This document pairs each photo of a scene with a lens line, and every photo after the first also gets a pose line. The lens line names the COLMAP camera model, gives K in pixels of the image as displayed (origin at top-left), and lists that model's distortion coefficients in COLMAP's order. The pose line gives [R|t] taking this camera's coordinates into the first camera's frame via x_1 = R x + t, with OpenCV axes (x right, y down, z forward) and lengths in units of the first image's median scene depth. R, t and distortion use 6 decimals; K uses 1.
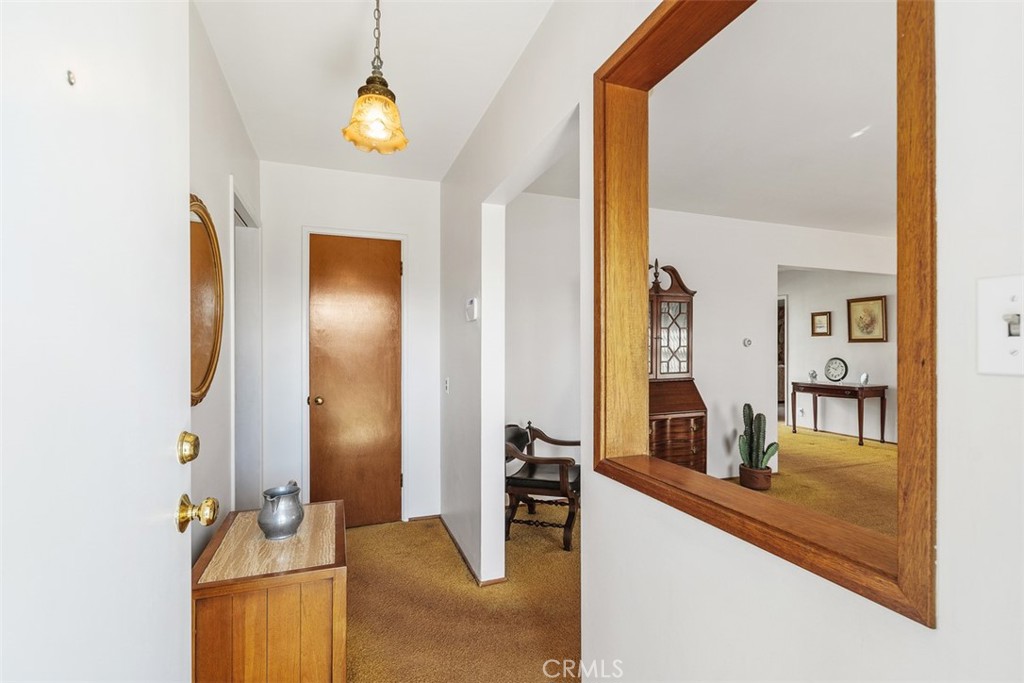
lens RADIAL K [[459.8, 0, 512.0], [0, 459.8, 338.9], [0, 0, 1]] dist [-0.000325, -0.000158]
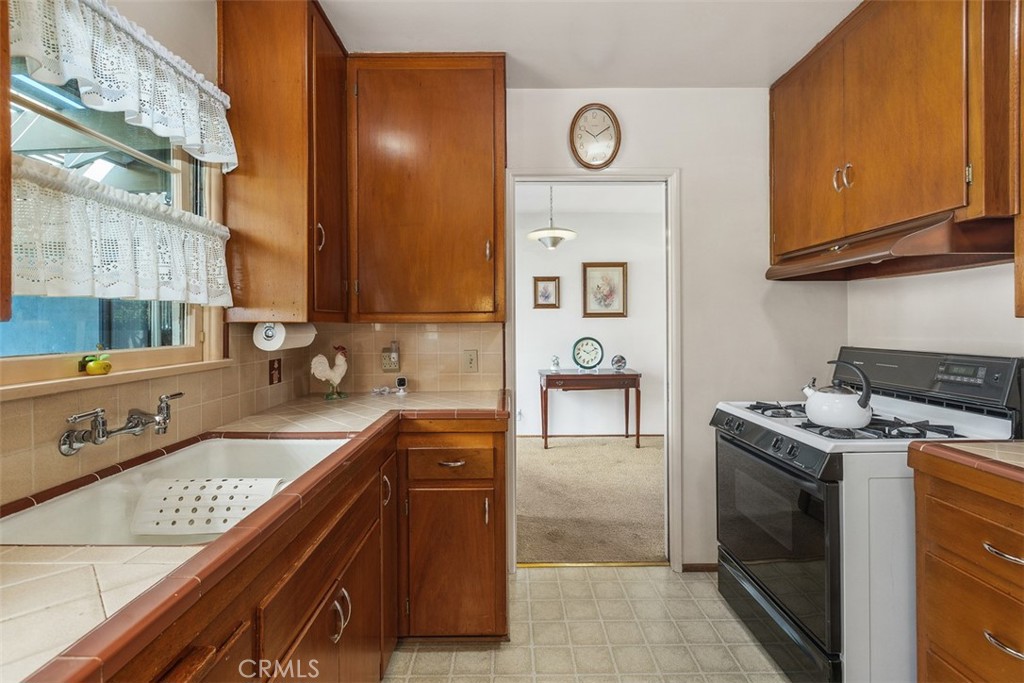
lens RADIAL K [[459.8, 0, 512.0], [0, 459.8, 338.9], [0, 0, 1]] dist [-0.000325, -0.000158]
pose [[0.325441, -0.012108, 0.945485, -0.049696], [-0.010703, 0.999807, 0.016488, 0.033112], [-0.945502, -0.015486, 0.325248, 0.875959]]
